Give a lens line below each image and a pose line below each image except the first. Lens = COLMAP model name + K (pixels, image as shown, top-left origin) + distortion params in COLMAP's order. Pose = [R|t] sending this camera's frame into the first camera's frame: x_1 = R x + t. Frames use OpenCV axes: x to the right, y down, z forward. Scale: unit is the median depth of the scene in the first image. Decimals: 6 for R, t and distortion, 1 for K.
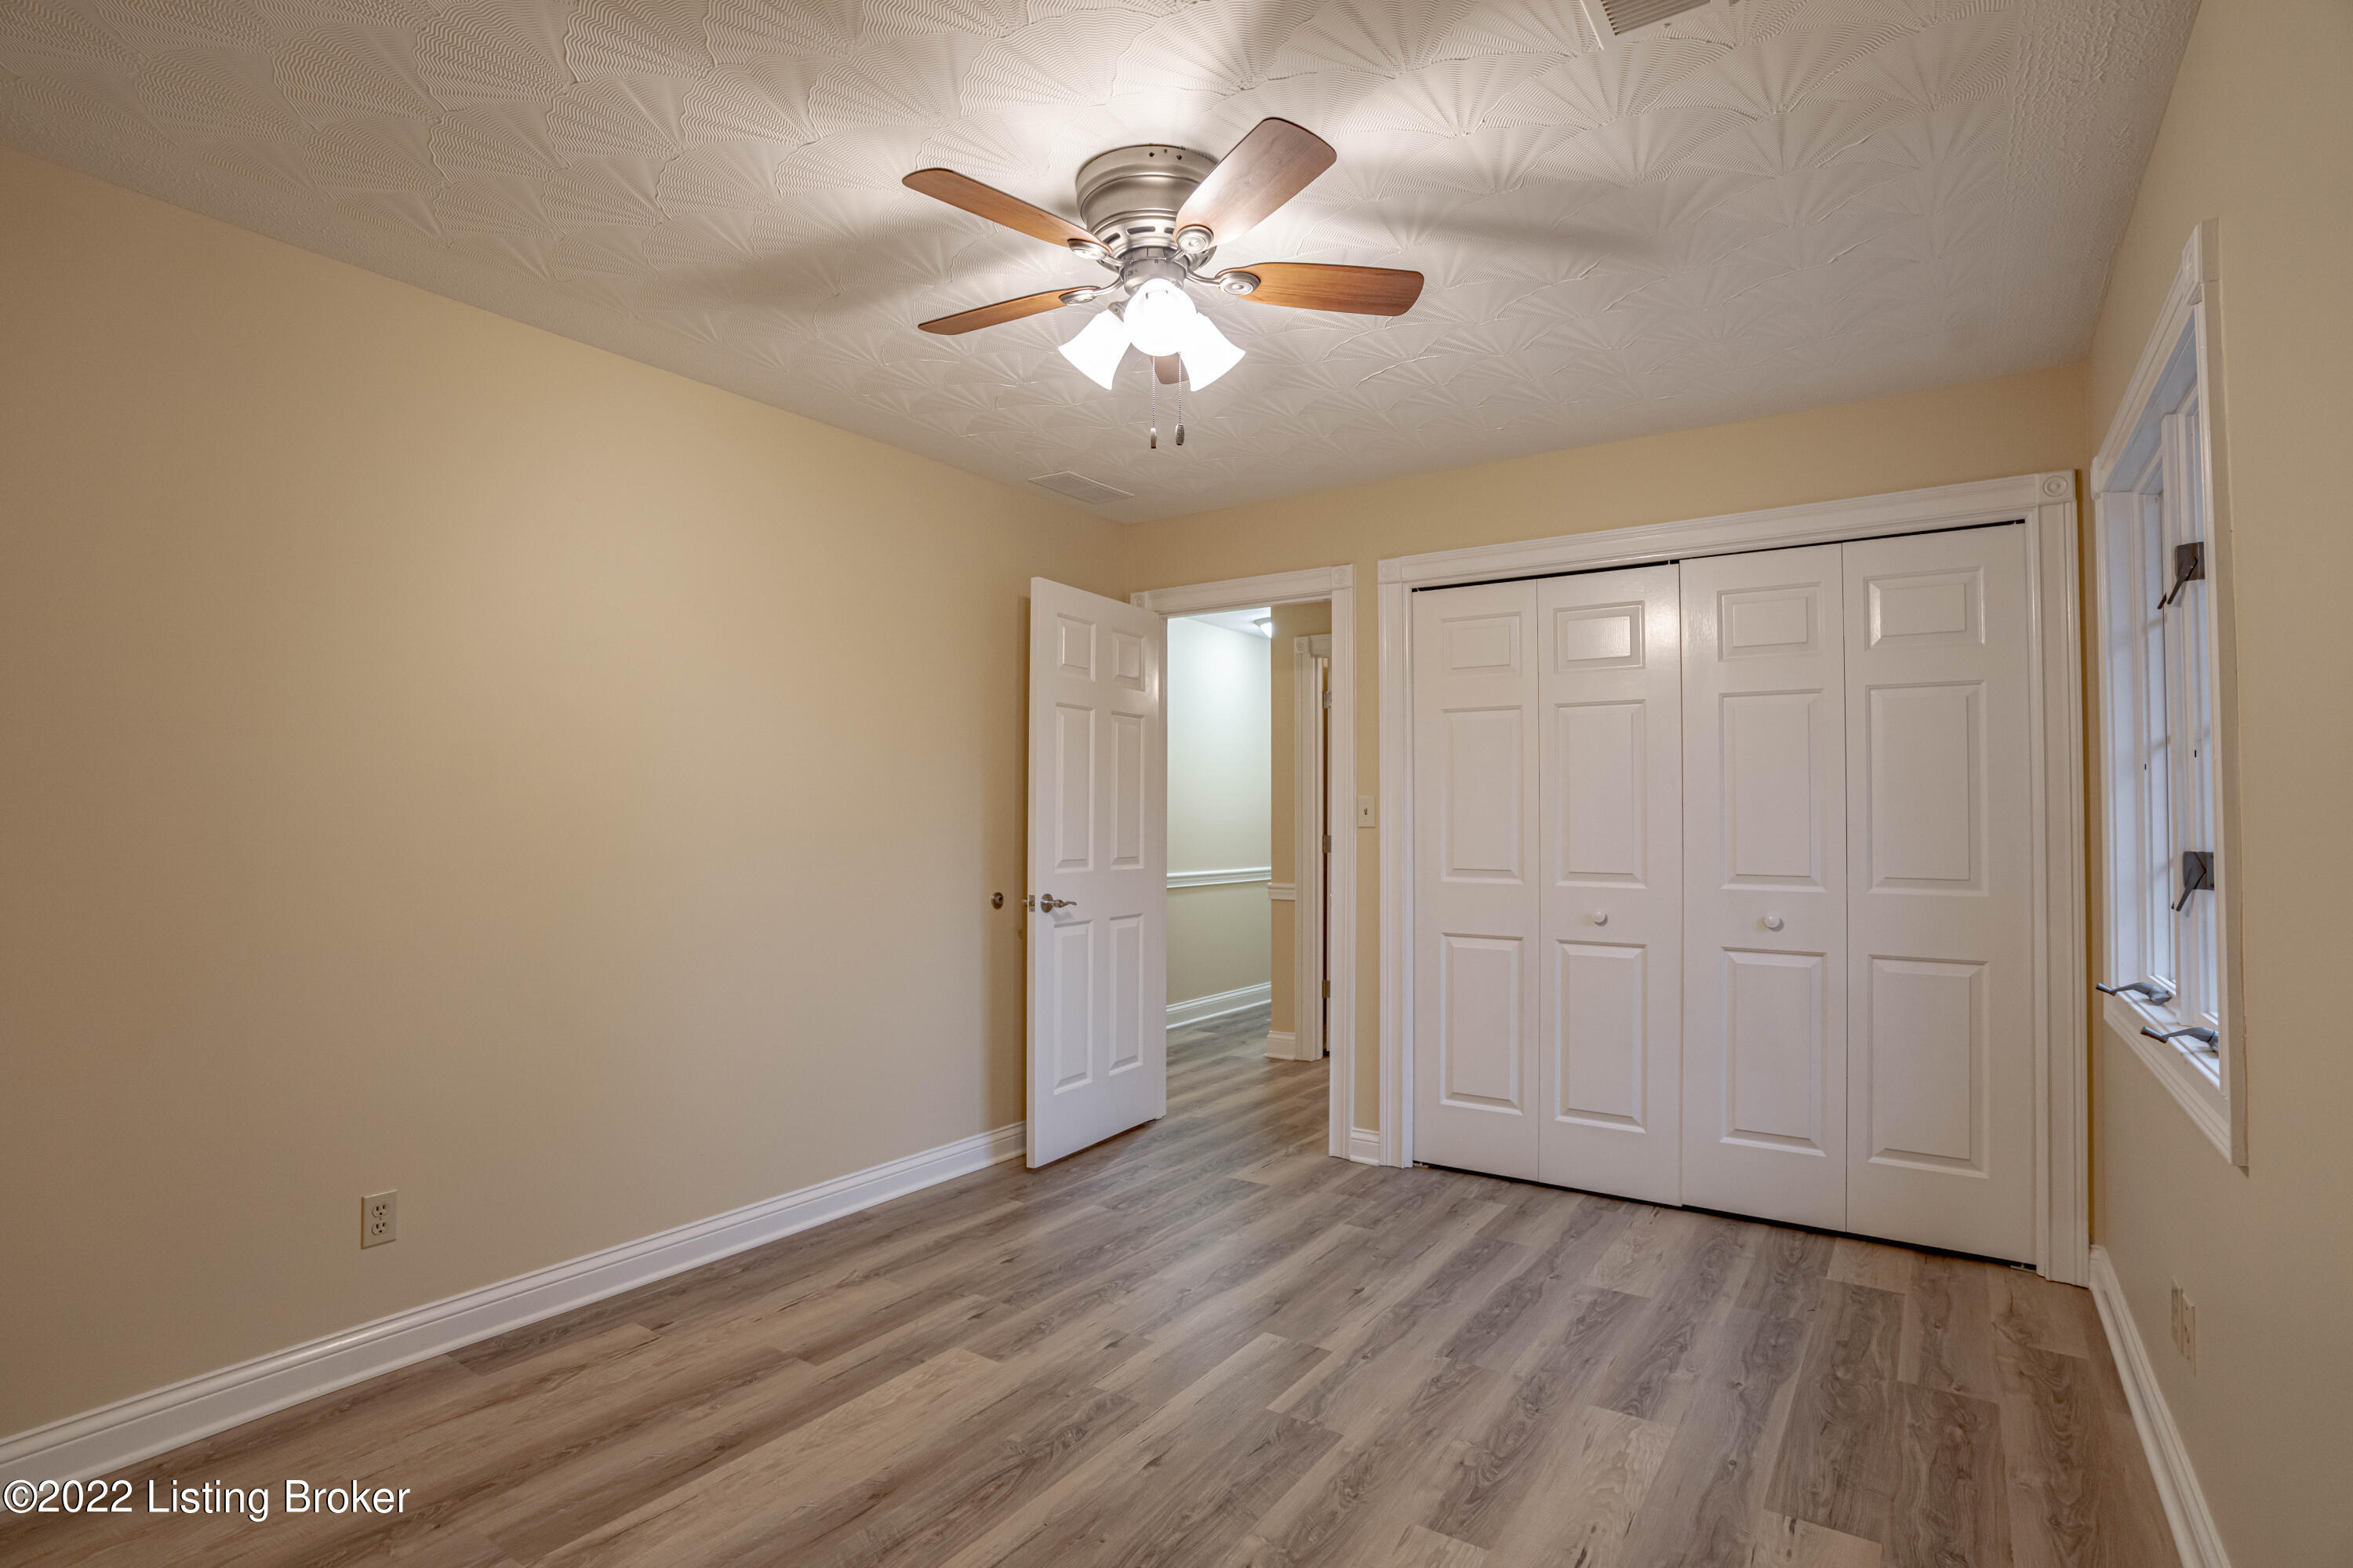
lens RADIAL K [[1157.1, 0, 1176.1], [0, 1157.1, 786.1], [0, 0, 1]] dist [-0.072575, 0.033857]
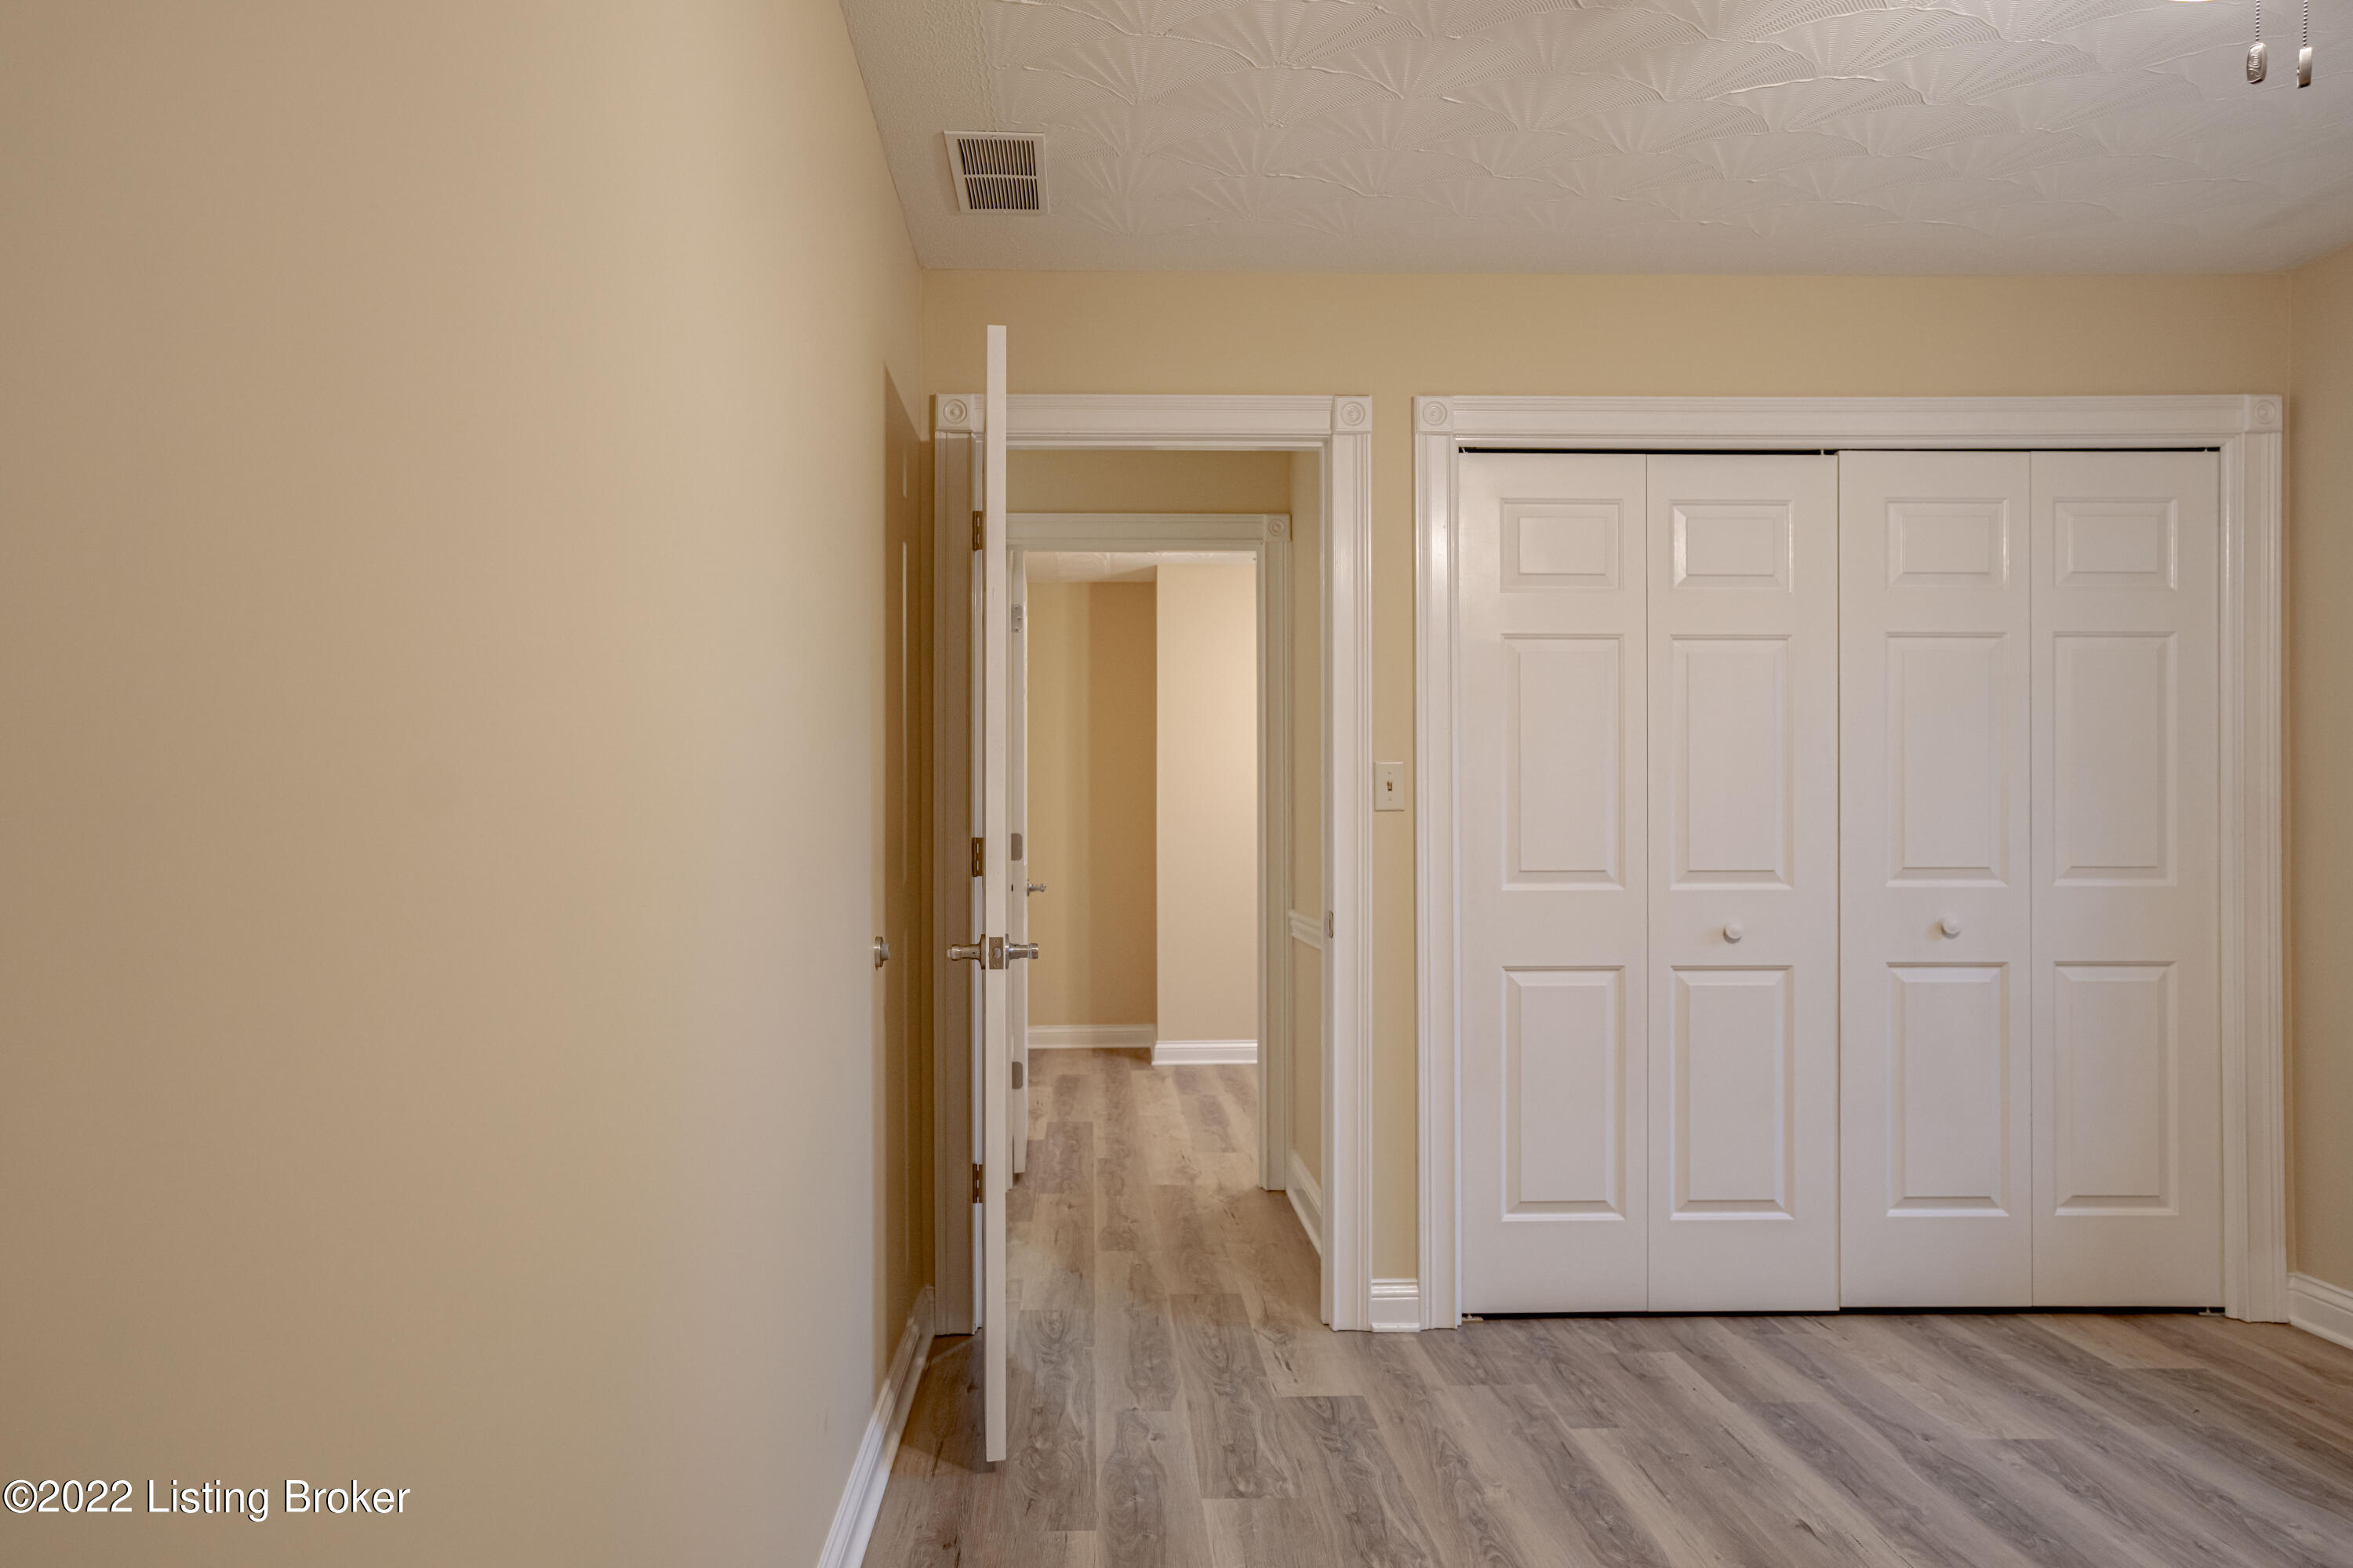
lens RADIAL K [[1628.9, 0, 1100.8], [0, 1628.9, 795.0], [0, 0, 1]] dist [-0.070913, 0.071258]
pose [[0.823258, -0.001121, 0.567666, -0.623595], [-0.011576, 0.999757, 0.018763, 0.015389], [-0.567549, -0.022018, 0.823045, 0.449395]]
